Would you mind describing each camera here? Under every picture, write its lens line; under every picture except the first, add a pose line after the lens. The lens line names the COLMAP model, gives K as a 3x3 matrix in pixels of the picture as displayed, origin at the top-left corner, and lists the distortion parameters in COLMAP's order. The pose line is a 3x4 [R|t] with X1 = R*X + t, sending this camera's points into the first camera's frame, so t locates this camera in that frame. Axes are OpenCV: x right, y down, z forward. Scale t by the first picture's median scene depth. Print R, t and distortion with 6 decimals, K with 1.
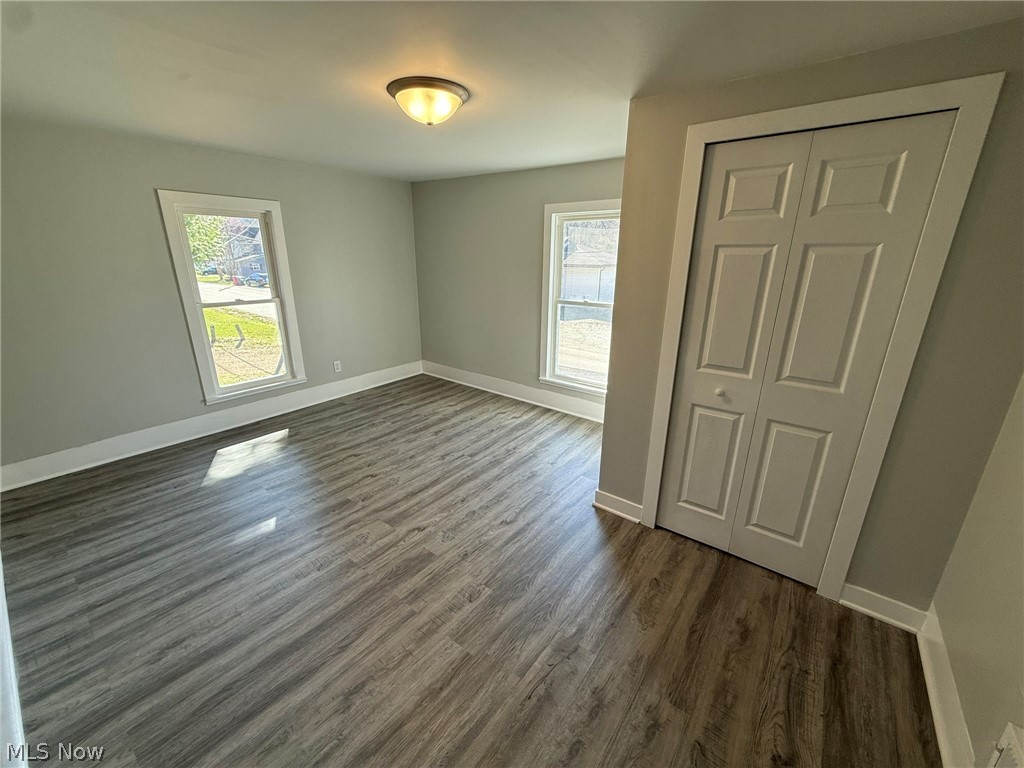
lens RADIAL K [[408.0, 0, 510.4], [0, 408.0, 383.4], [0, 0, 1]] dist [-0.001176, -0.000008]
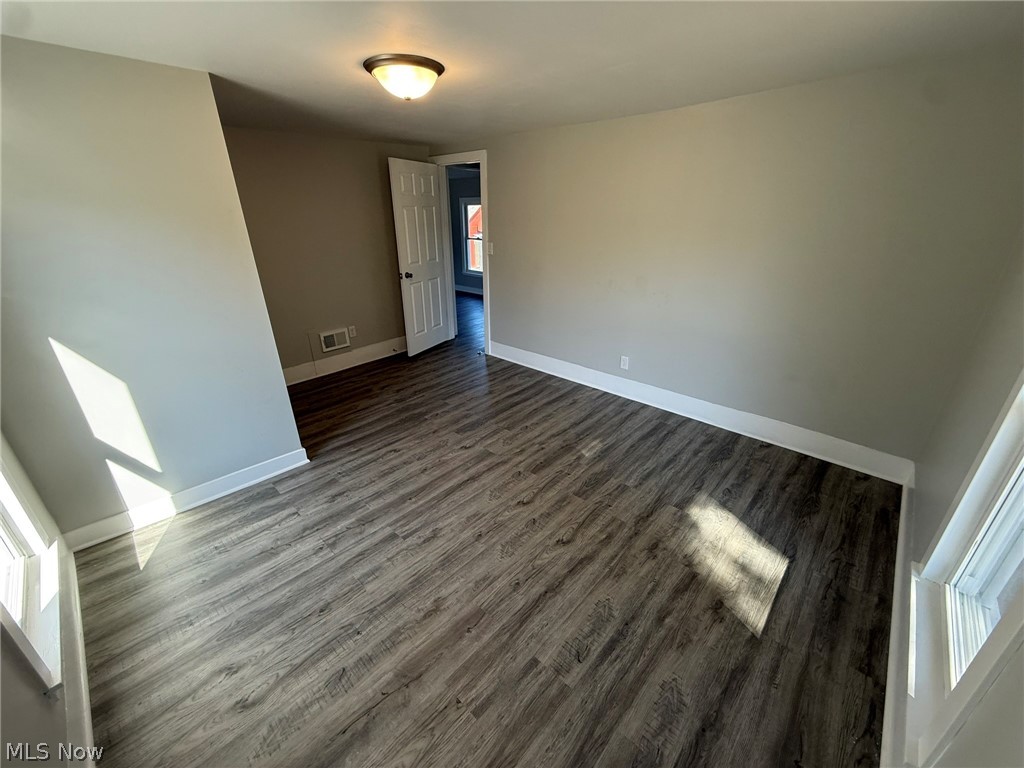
lens RADIAL K [[408.0, 0, 510.4], [0, 408.0, 383.4], [0, 0, 1]] dist [-0.001176, -0.000008]
pose [[-0.995857, -0.034670, 0.084067, -0.370002], [0.028846, 0.756285, 0.653606, -0.495719], [-0.086239, 0.653323, -0.752152, 1.449952]]
